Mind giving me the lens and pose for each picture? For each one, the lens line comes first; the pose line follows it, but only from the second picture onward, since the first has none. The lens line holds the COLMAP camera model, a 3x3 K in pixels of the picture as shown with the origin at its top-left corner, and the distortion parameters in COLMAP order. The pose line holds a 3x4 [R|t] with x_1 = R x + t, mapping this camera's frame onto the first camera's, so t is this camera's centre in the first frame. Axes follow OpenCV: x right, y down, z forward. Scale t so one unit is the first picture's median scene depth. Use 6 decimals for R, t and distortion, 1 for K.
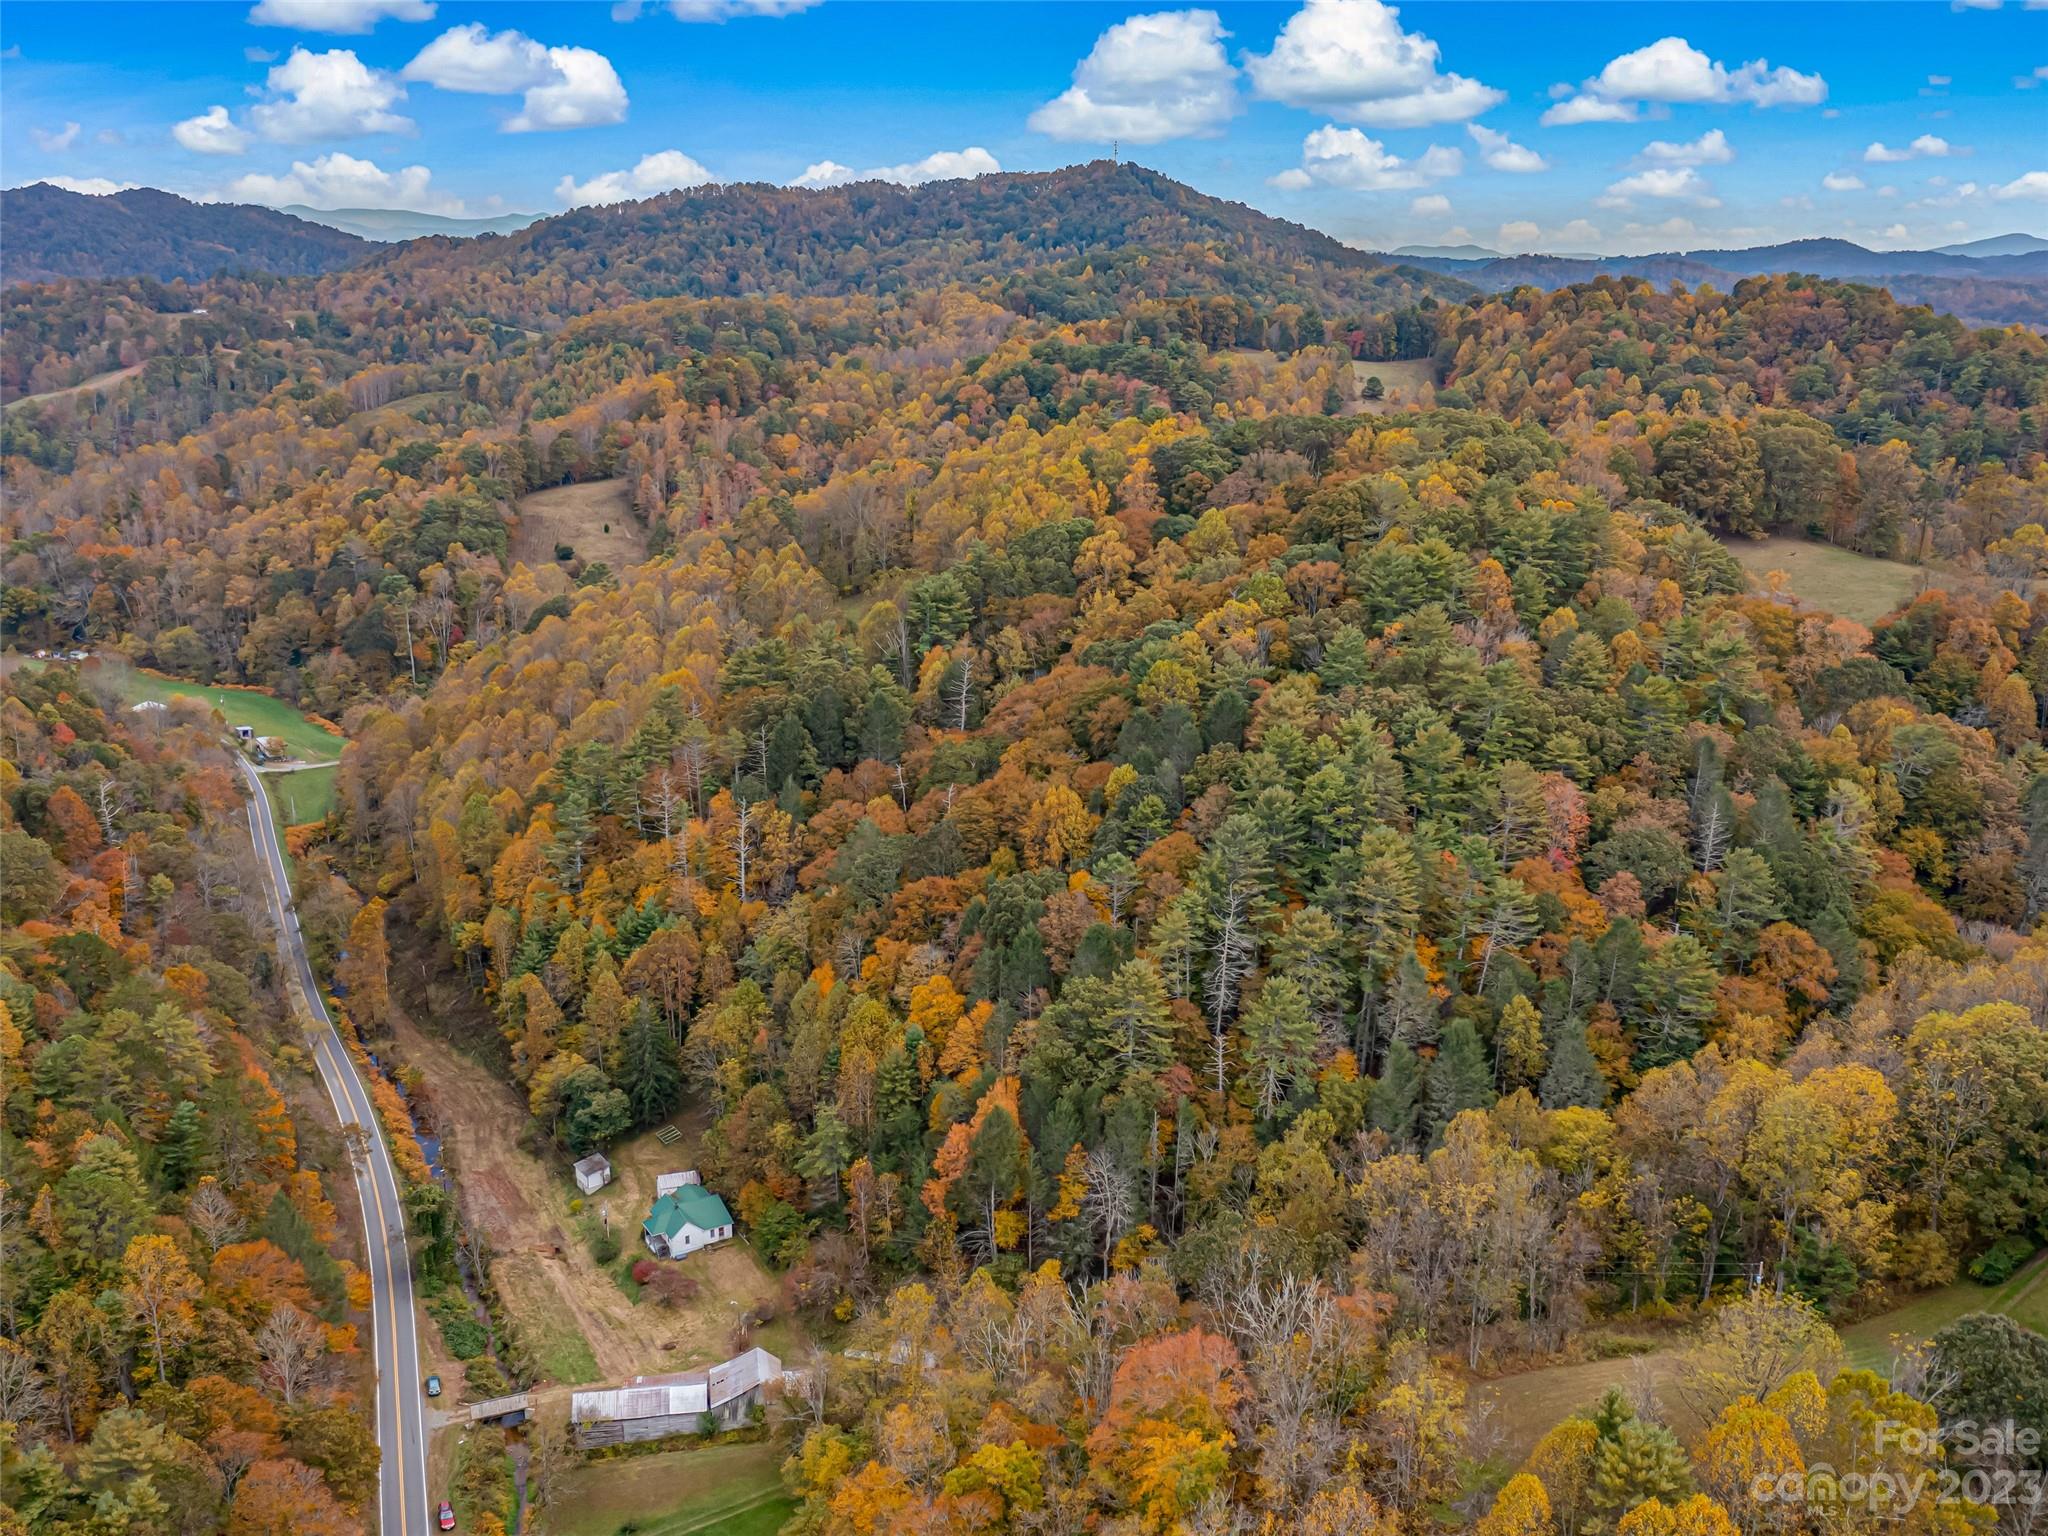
lens RADIAL K [[1806.8, 0, 1070.5], [0, 1806.8, 776.4], [0, 0, 1]] dist [-0.010517, 0.007645]
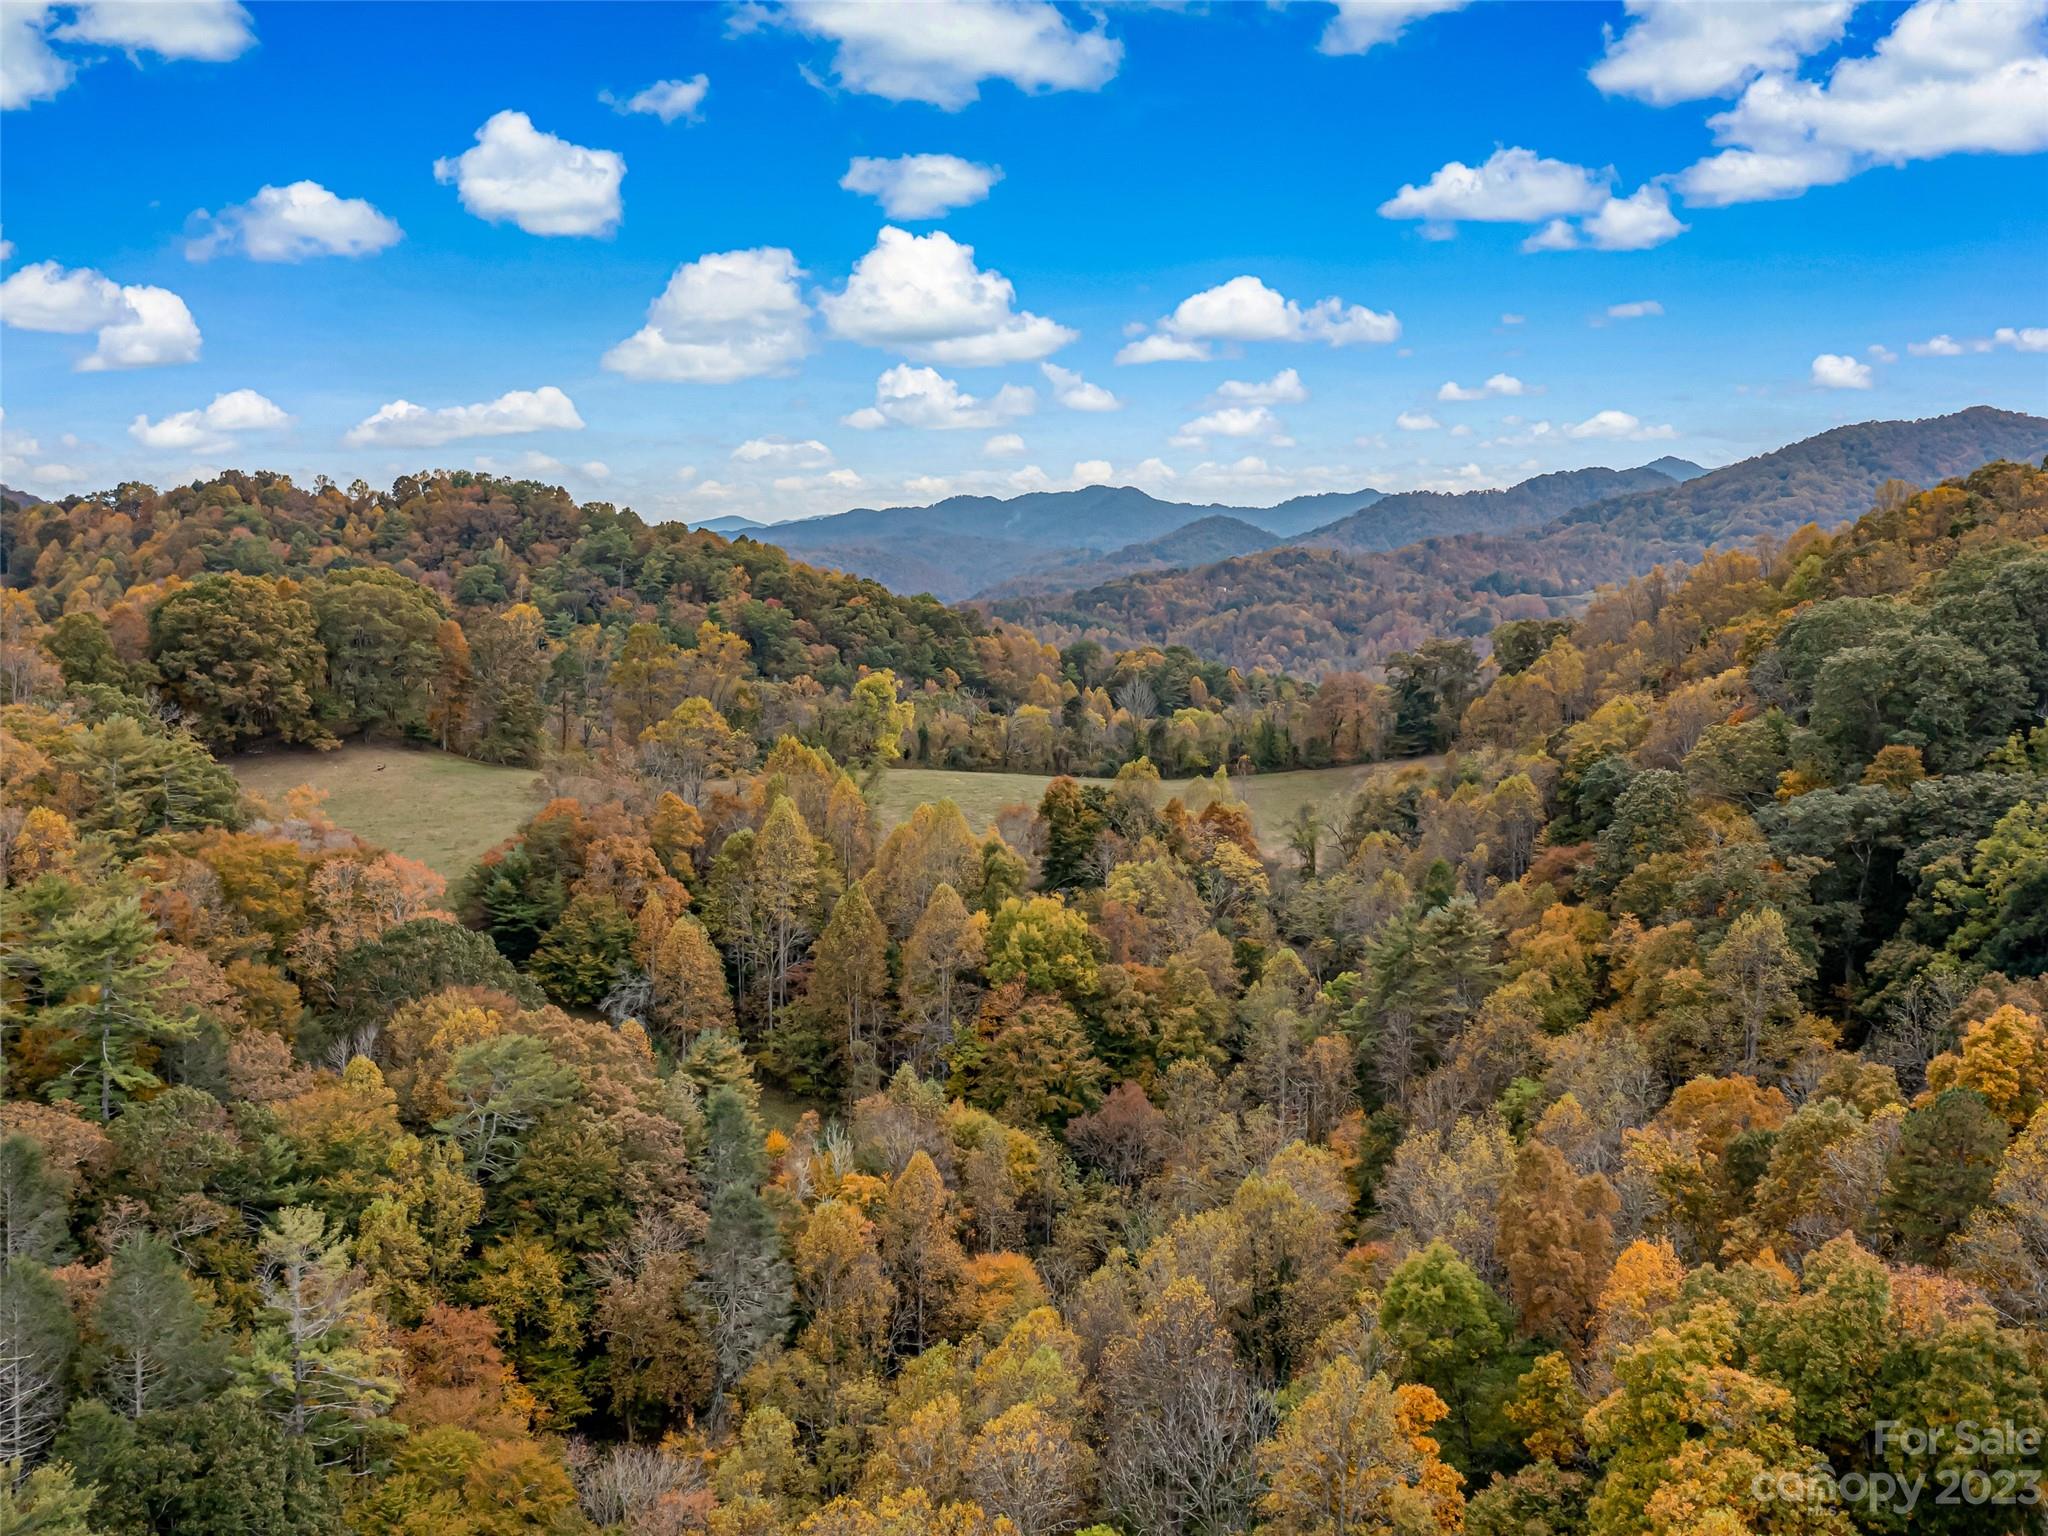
lens RADIAL K [[1806.8, 0, 1070.5], [0, 1806.8, 776.4], [0, 0, 1]] dist [-0.010517, 0.007645]
pose [[0.795878, -0.060892, 0.602387, 0.239607], [0.147316, 0.984505, -0.095116, -0.024063], [-0.587261, 0.164442, 0.792517, 0.387969]]
